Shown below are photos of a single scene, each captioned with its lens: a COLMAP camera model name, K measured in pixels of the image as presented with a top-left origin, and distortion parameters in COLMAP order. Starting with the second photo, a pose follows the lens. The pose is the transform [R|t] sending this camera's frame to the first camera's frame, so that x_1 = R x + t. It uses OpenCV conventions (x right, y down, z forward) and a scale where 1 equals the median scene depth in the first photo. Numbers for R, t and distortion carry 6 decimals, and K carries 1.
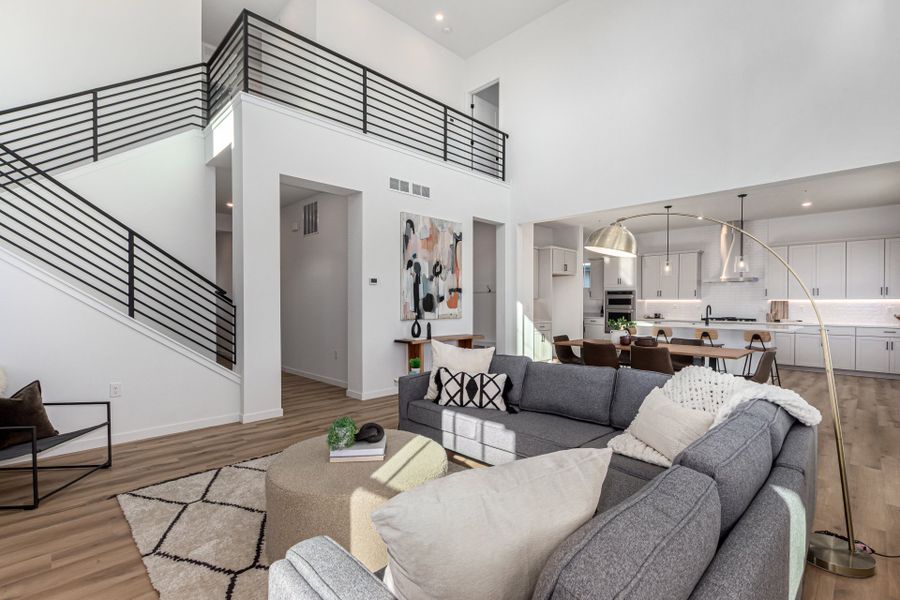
lens RADIAL K [[421.4, 0, 445.5], [0, 421.4, 304.9], [0, 0, 1]] dist [0.005386, 0.000489]
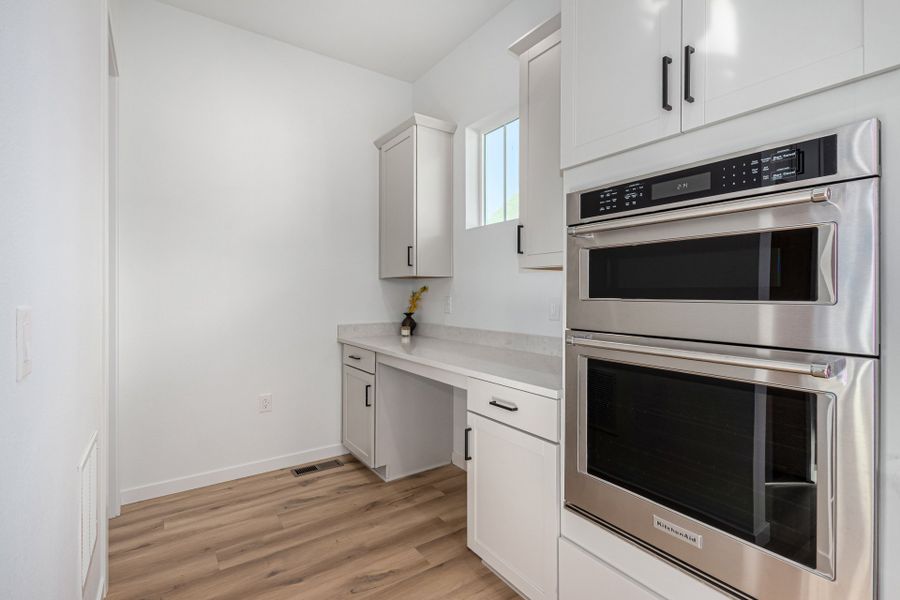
lens RADIAL K [[421.4, 0, 447.9], [0, 421.4, 295.5], [0, 0, 1]] dist [0.005386, 0.000489]
pose [[0.989080, 0.001706, -0.147372, 0.570840], [-0.001739, 0.999998, -0.000093, -0.001774], [0.147372, 0.000349, 0.989081, 1.364306]]
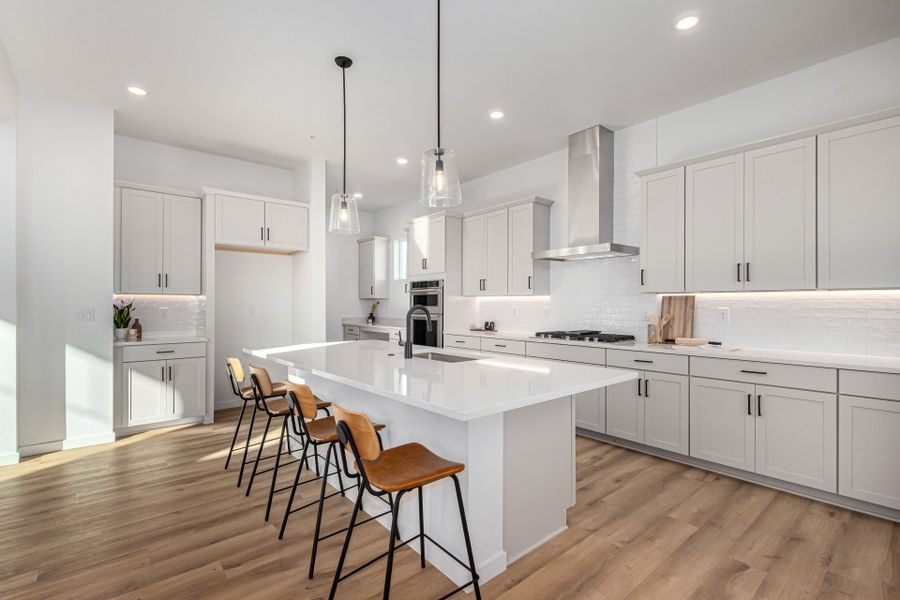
lens RADIAL K [[421.4, 0, 449.4], [0, 421.4, 302.9], [0, 0, 1]] dist [0.005386, 0.000489]
pose [[0.998703, -0.002021, -0.050884, 0.728118], [0.001582, 0.999961, -0.008674, 0.000637], [0.050899, 0.008583, 0.998667, 0.690111]]
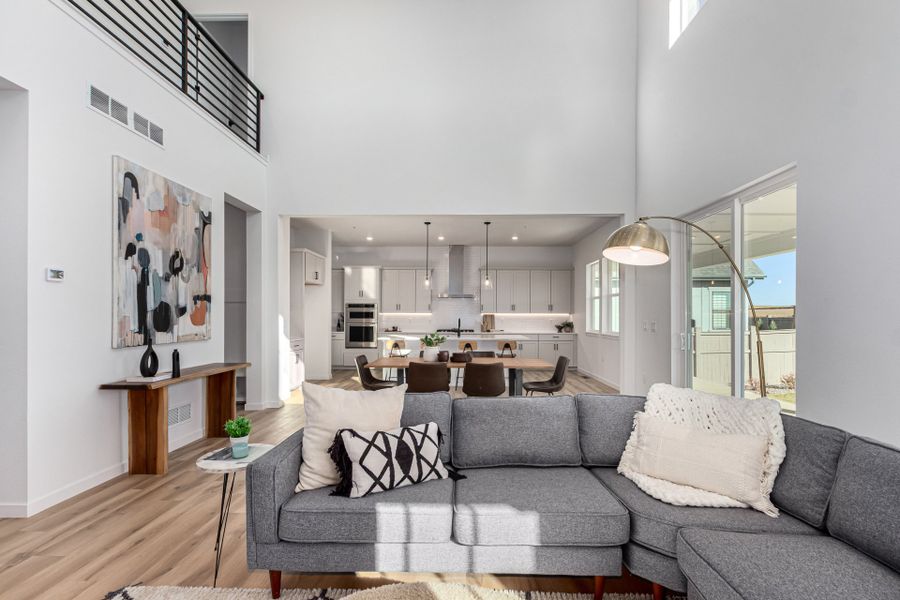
lens RADIAL K [[421.4, 0, 461.6], [0, 421.4, 316.3], [0, 0, 1]] dist [0.005386, 0.000489]
pose [[0.708415, -0.001365, 0.705795, -0.157726], [0.003581, 0.999992, -0.001661, -0.003292], [-0.705787, 0.003704, 0.708414, 0.247125]]
